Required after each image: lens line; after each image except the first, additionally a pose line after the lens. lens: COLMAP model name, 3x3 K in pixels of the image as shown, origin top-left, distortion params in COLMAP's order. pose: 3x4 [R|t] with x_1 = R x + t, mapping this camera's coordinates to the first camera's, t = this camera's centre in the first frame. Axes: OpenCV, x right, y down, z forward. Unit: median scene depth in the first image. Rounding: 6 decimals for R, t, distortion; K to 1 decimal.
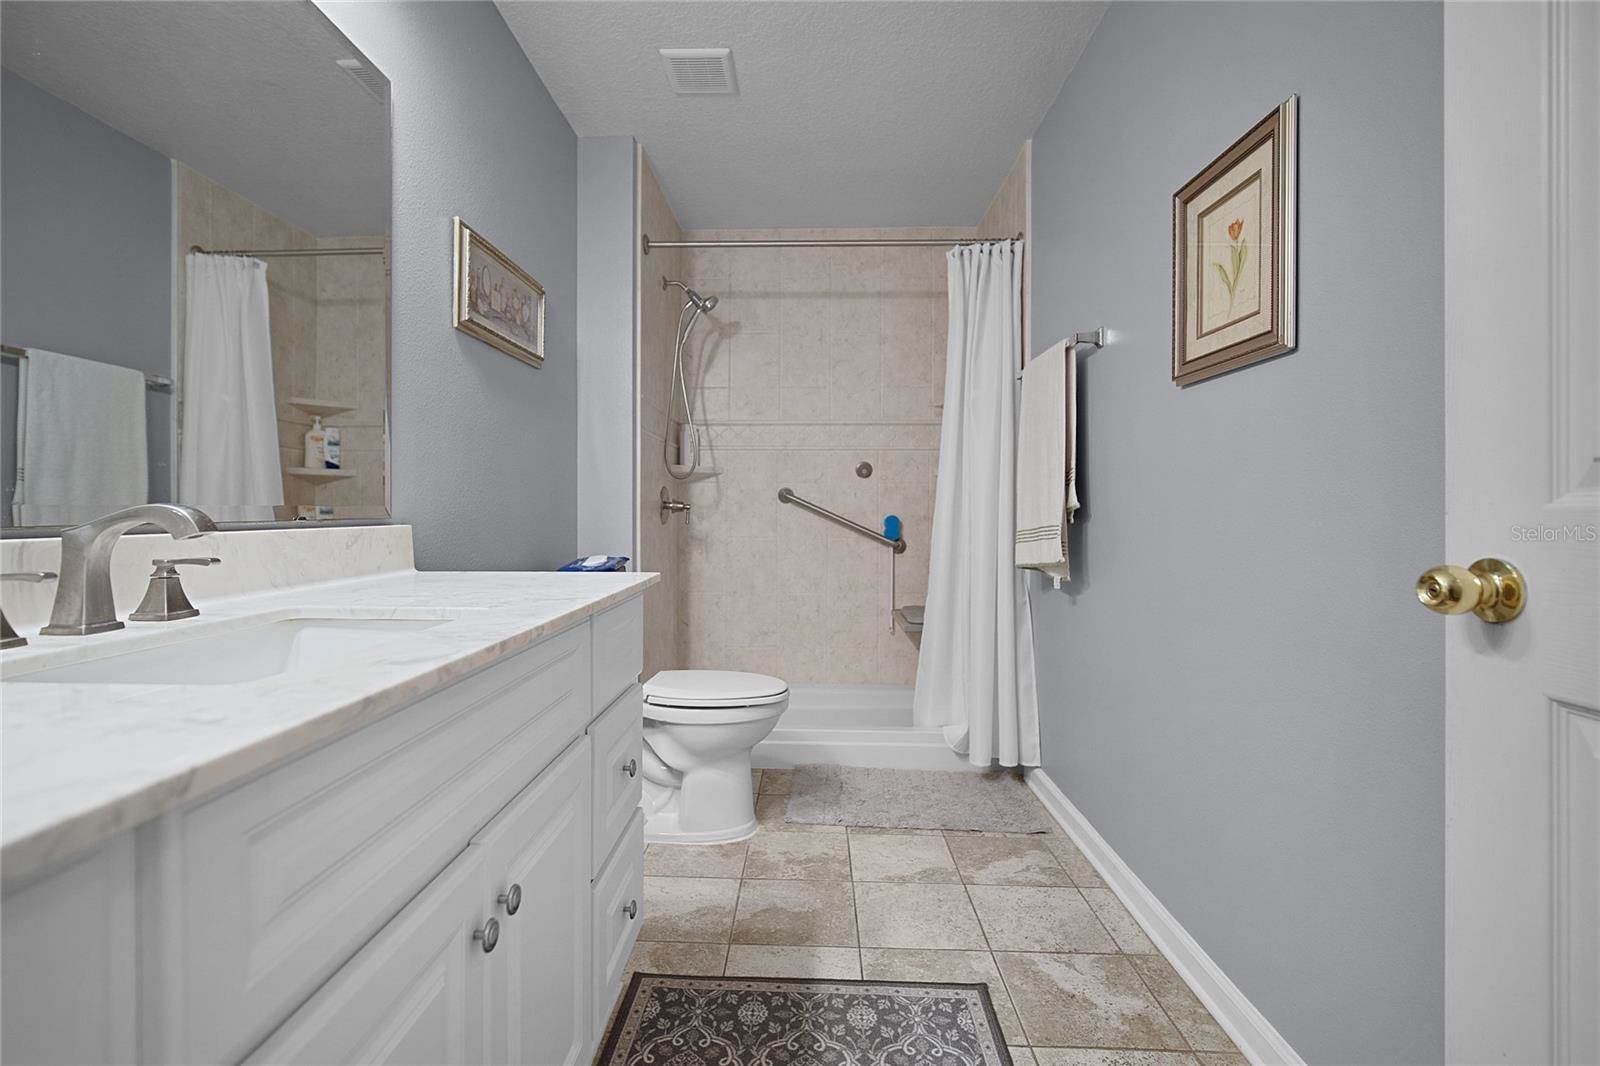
lens RADIAL K [[724.1, 0, 792.4], [0, 724.1, 511.4], [0, 0, 1]] dist [-0.012199, 0.000620]
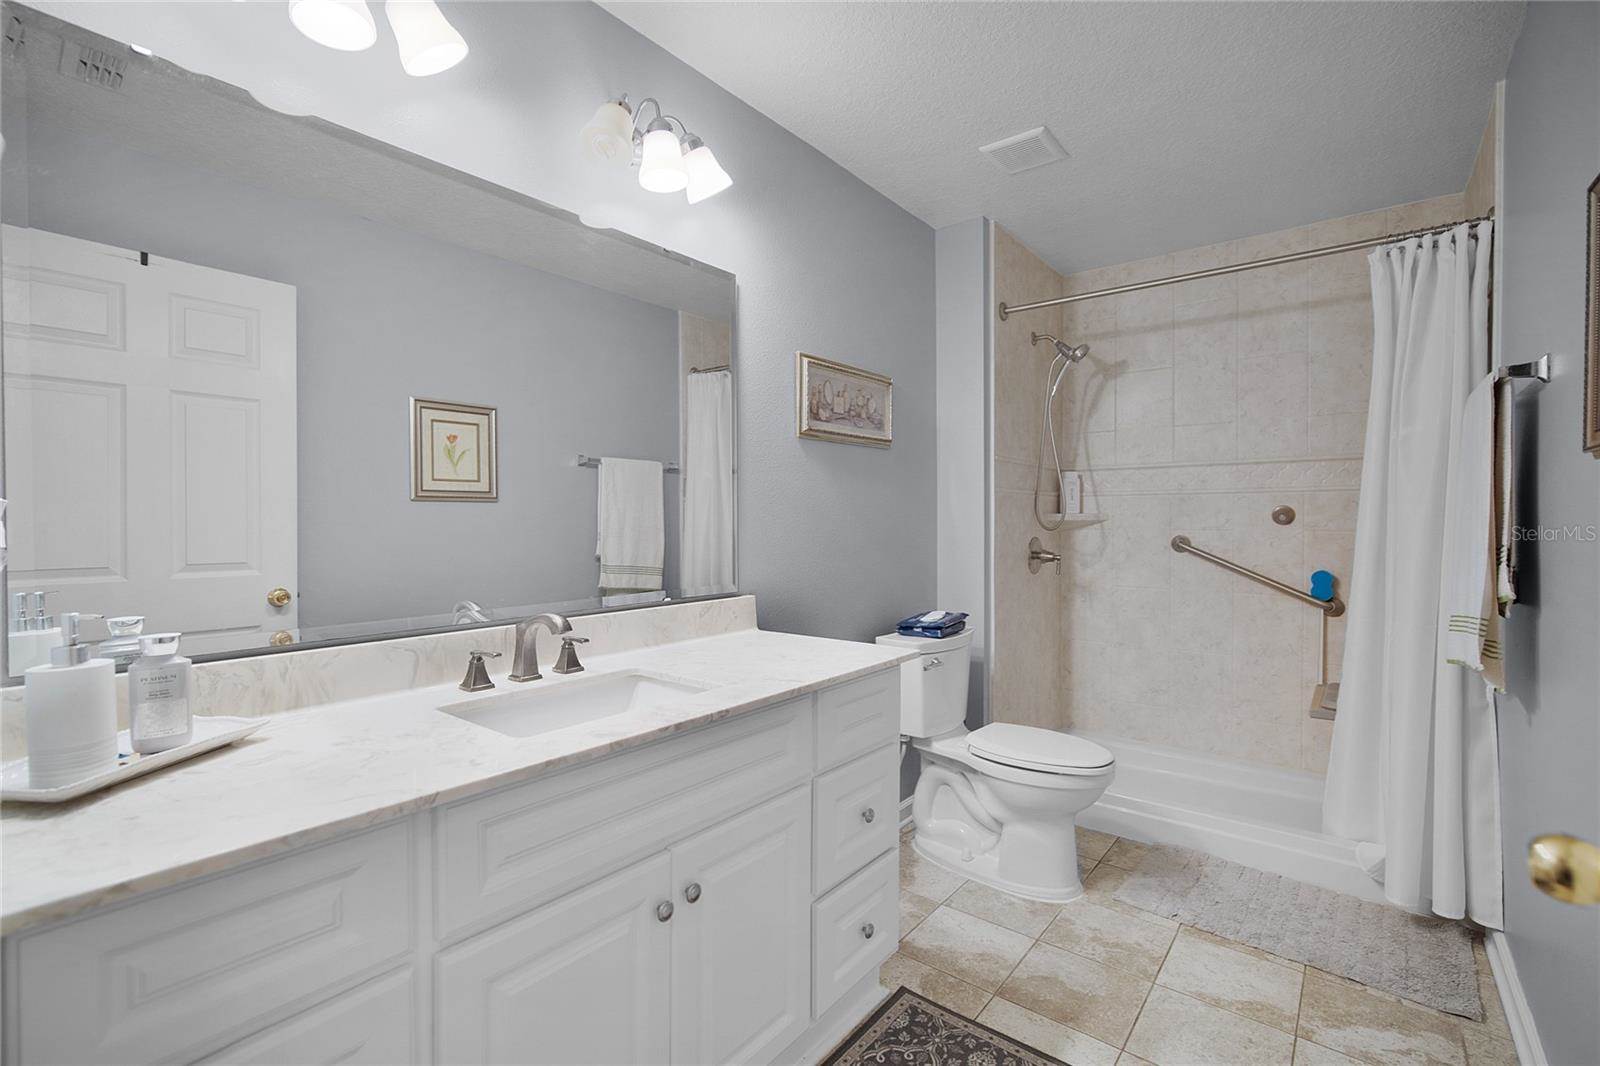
lens RADIAL K [[706.7, 0, 785.8], [0, 706.7, 535.9], [0, 0, 1]] dist [-0.013742, 0.004952]
pose [[0.801233, 0.005392, -0.598328, 0.200811], [0.001568, 0.999937, 0.011111, -0.069463], [0.598351, -0.009840, 0.801174, -0.016820]]
